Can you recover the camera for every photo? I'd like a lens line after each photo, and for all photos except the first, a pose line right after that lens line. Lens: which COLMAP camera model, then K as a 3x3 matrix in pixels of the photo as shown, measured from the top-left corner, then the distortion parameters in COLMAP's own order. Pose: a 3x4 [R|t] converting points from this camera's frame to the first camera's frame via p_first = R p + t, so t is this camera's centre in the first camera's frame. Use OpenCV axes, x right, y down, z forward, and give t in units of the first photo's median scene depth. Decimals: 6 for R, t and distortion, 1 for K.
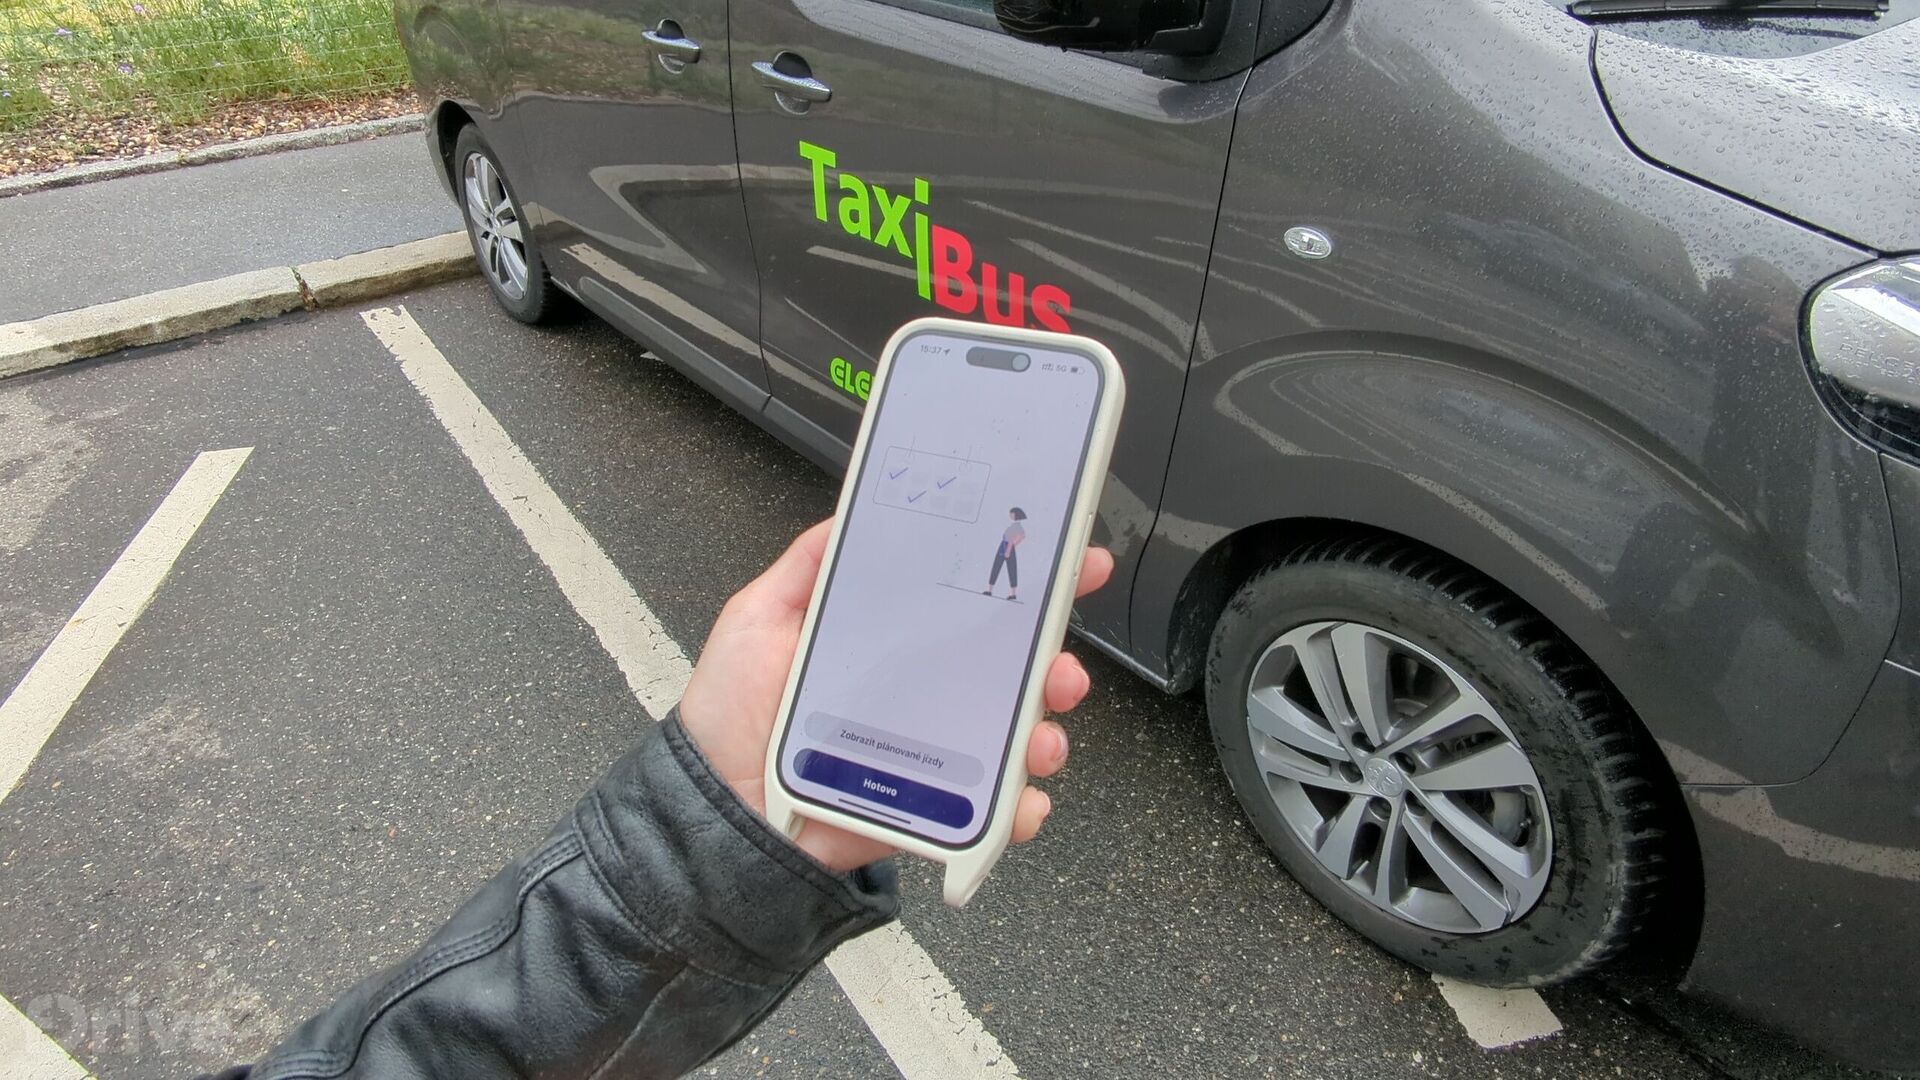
lens RADIAL K [[1128.3, 0, 959.2], [0, 1128.3, 540.7], [0, 0, 1]] dist [-0.000282, 0.002315]
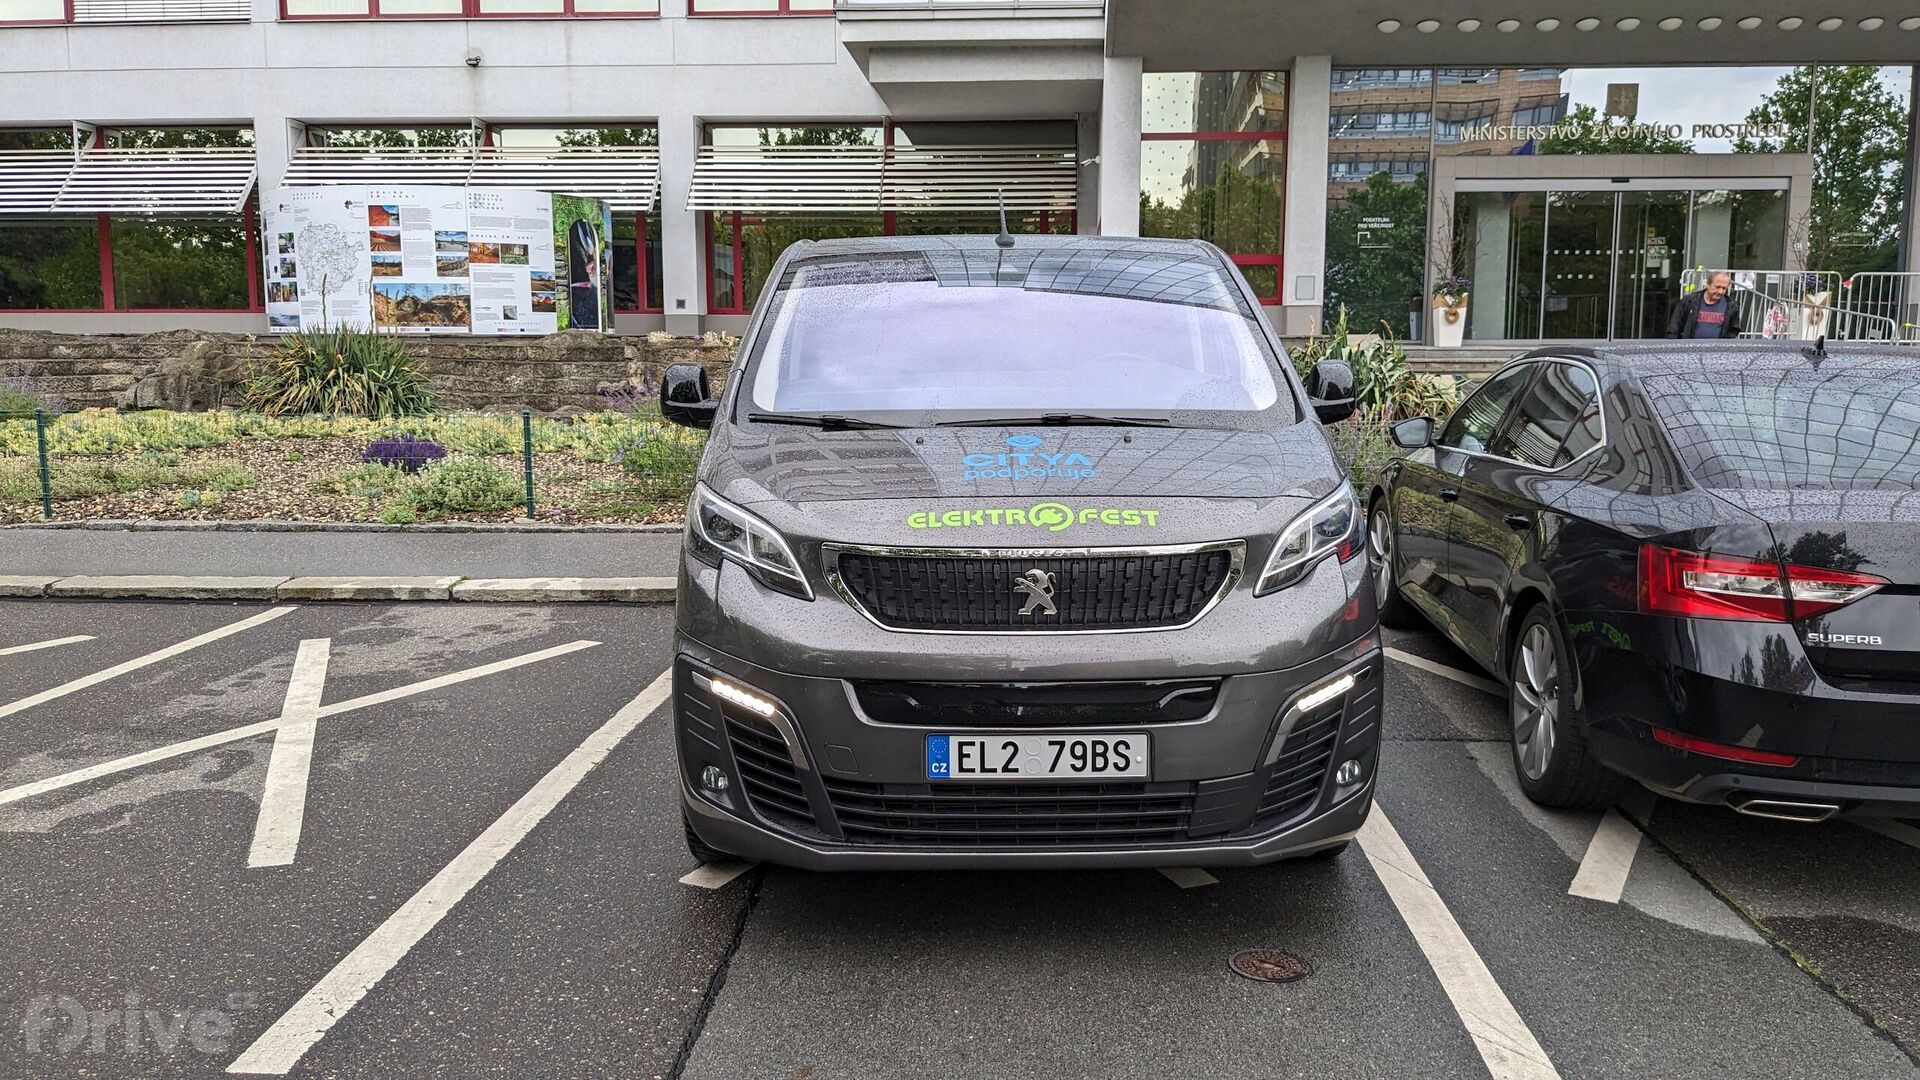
lens RADIAL K [[1540.8, 0, 956.2], [0, 1540.8, 549.1], [0, 0, 1]] dist [0.032700, -0.052905]
pose [[0.773624, 0.115909, -0.622954, 2.036186], [-0.362095, 0.887660, -0.284511, 0.434915], [0.519994, 0.445673, 0.728685, -0.821423]]
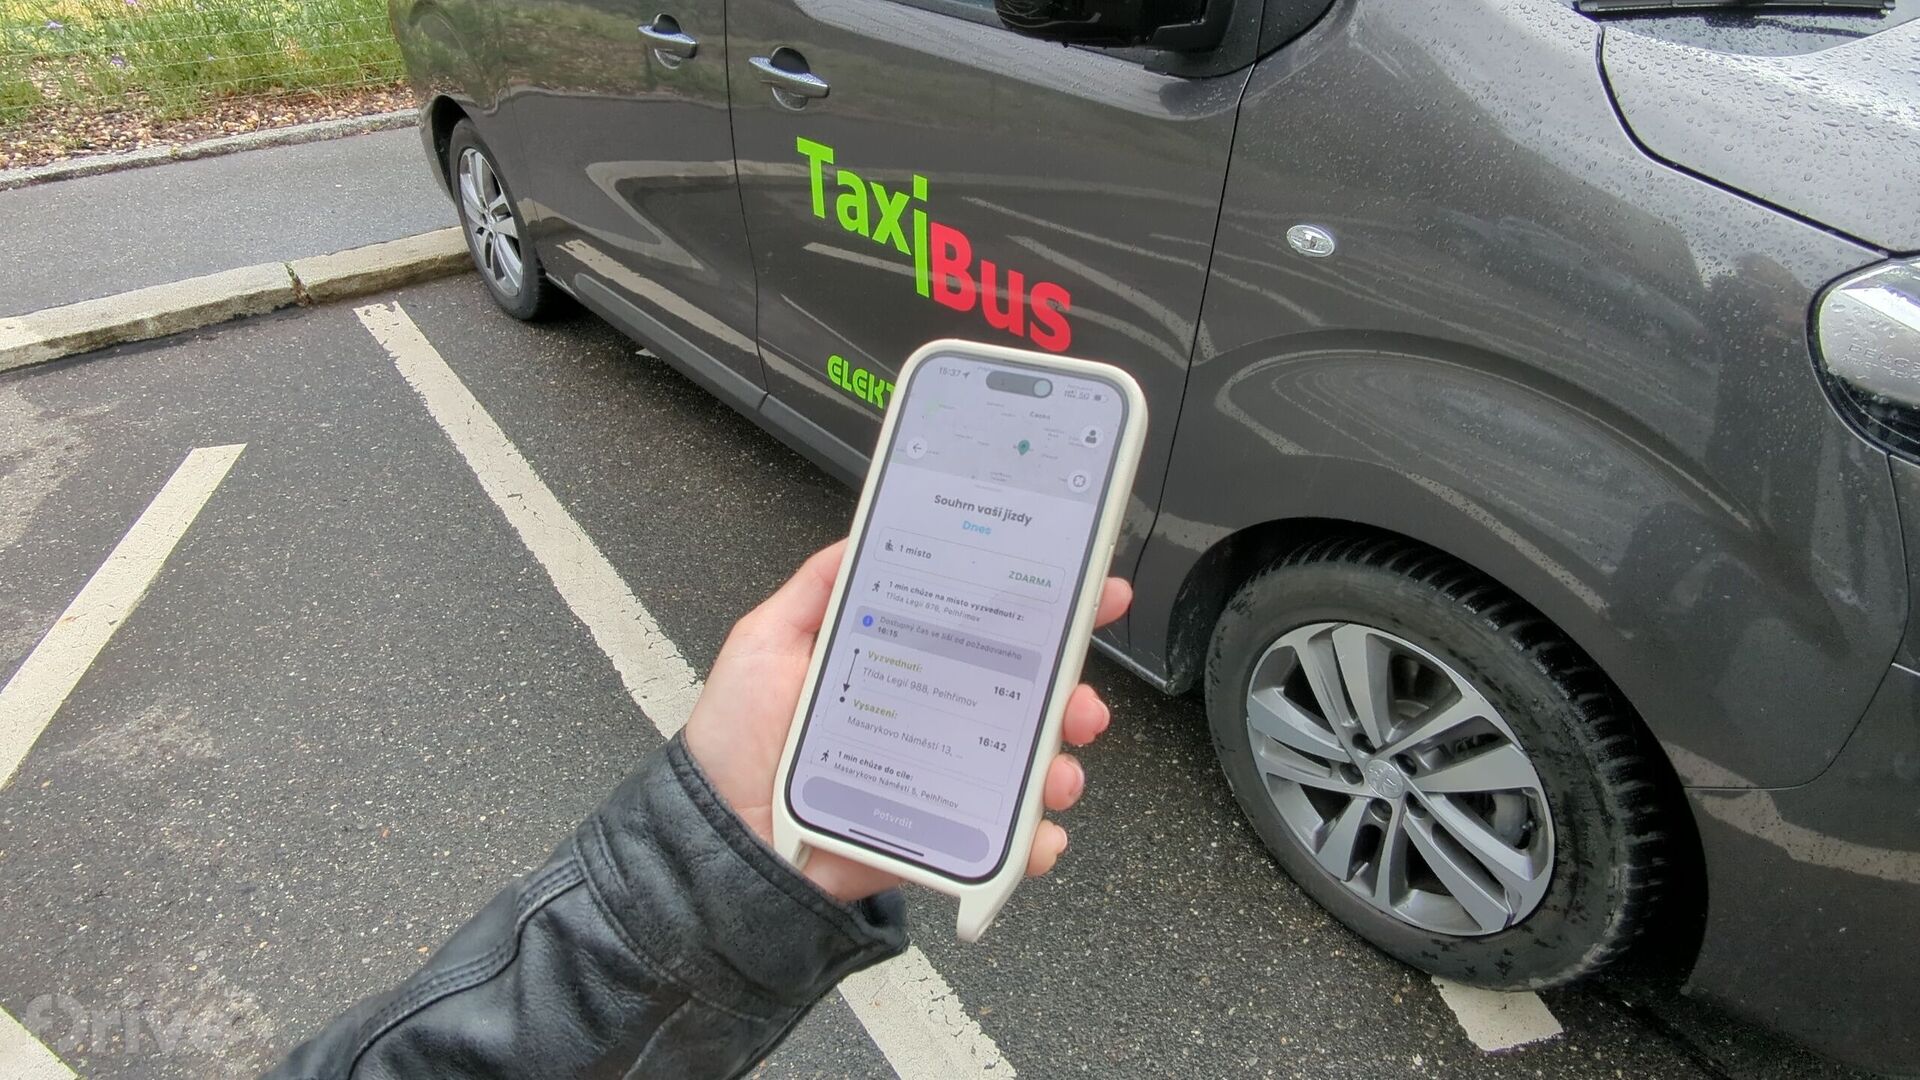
lens RADIAL K [[1128.3, 0, 959.1], [0, 1128.3, 540.5], [0, 0, 1]] dist [-0.000282, 0.002315]
pose [[0.999991, 0.001665, 0.004014, -0.002470], [-0.001673, 0.999996, 0.002085, -0.001636], [-0.004011, -0.002092, 0.999990, 0.006260]]
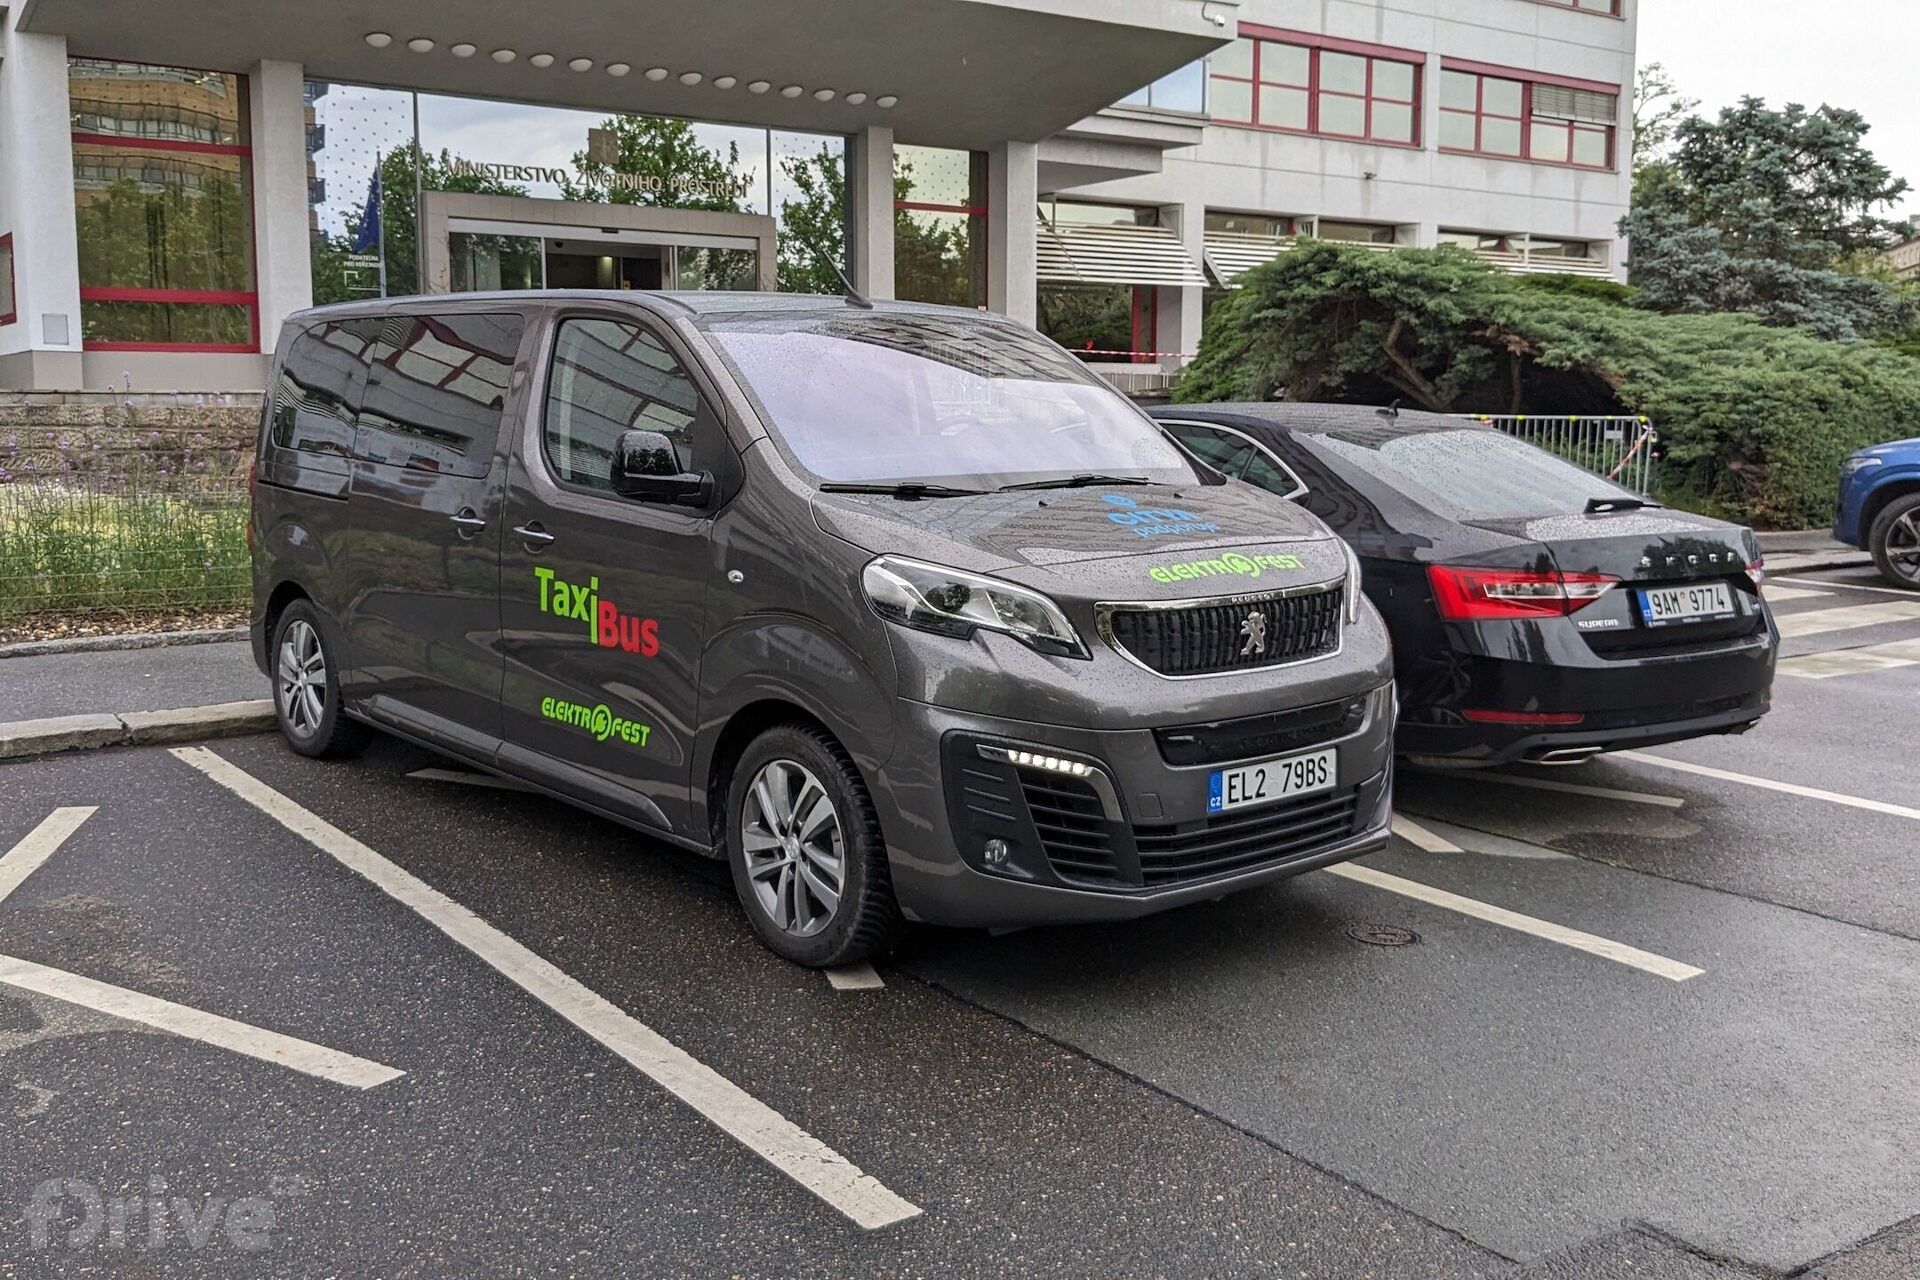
lens RADIAL K [[1838.1, 0, 879.3], [0, 1838.1, 591.8], [0, 0, 1]] dist [0.026724, 0.000000]
pose [[0.999425, 0.033661, -0.004048, 0.429842], [-0.031924, 0.894126, -0.446677, 0.996801], [-0.011416, 0.446549, 0.894686, -1.635652]]
